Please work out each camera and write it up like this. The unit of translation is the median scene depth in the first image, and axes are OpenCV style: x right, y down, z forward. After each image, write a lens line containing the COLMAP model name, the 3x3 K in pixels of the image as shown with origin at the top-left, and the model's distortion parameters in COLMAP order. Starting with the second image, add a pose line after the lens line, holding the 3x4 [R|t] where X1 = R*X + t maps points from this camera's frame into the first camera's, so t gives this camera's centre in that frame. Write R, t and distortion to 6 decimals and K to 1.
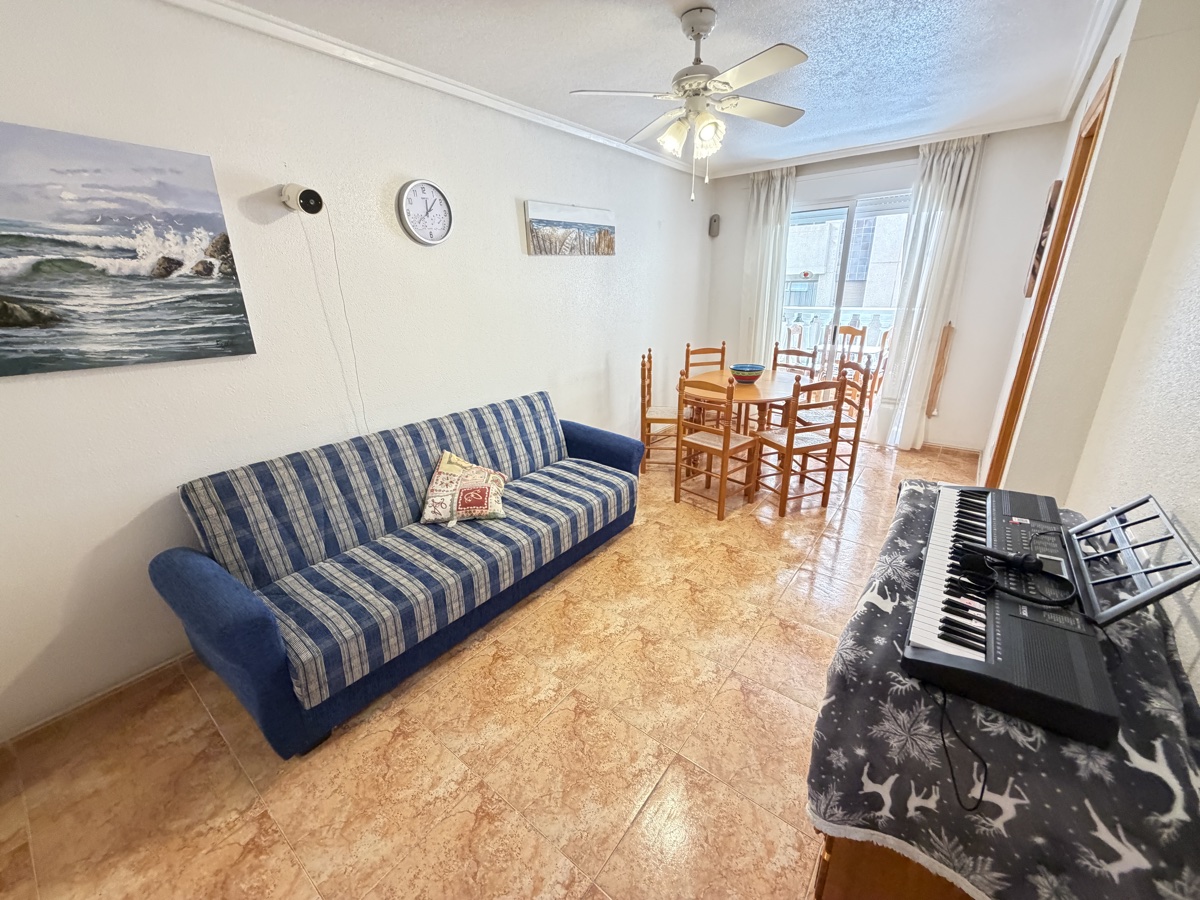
lens RADIAL K [[478.3, 0, 597.7], [0, 478.3, 452.0], [0, 0, 1]] dist [0.001901, -0.000077]
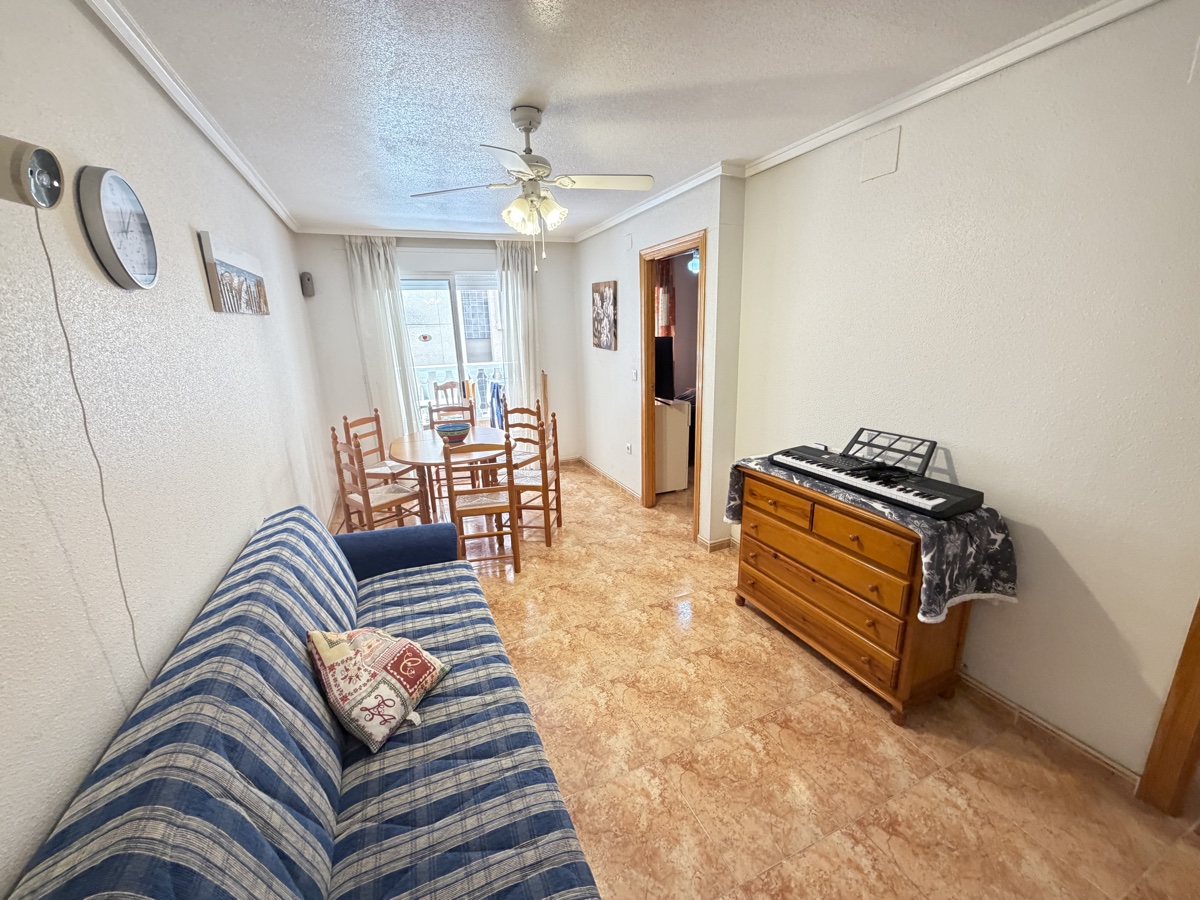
lens RADIAL K [[478.3, 0, 597.7], [0, 478.3, 452.0], [0, 0, 1]] dist [0.001901, -0.000077]
pose [[0.481275, -0.211300, 0.850722, -0.612969], [0.310301, 0.948737, 0.060100, -0.140297], [-0.819810, 0.235055, 0.522169, 0.358683]]
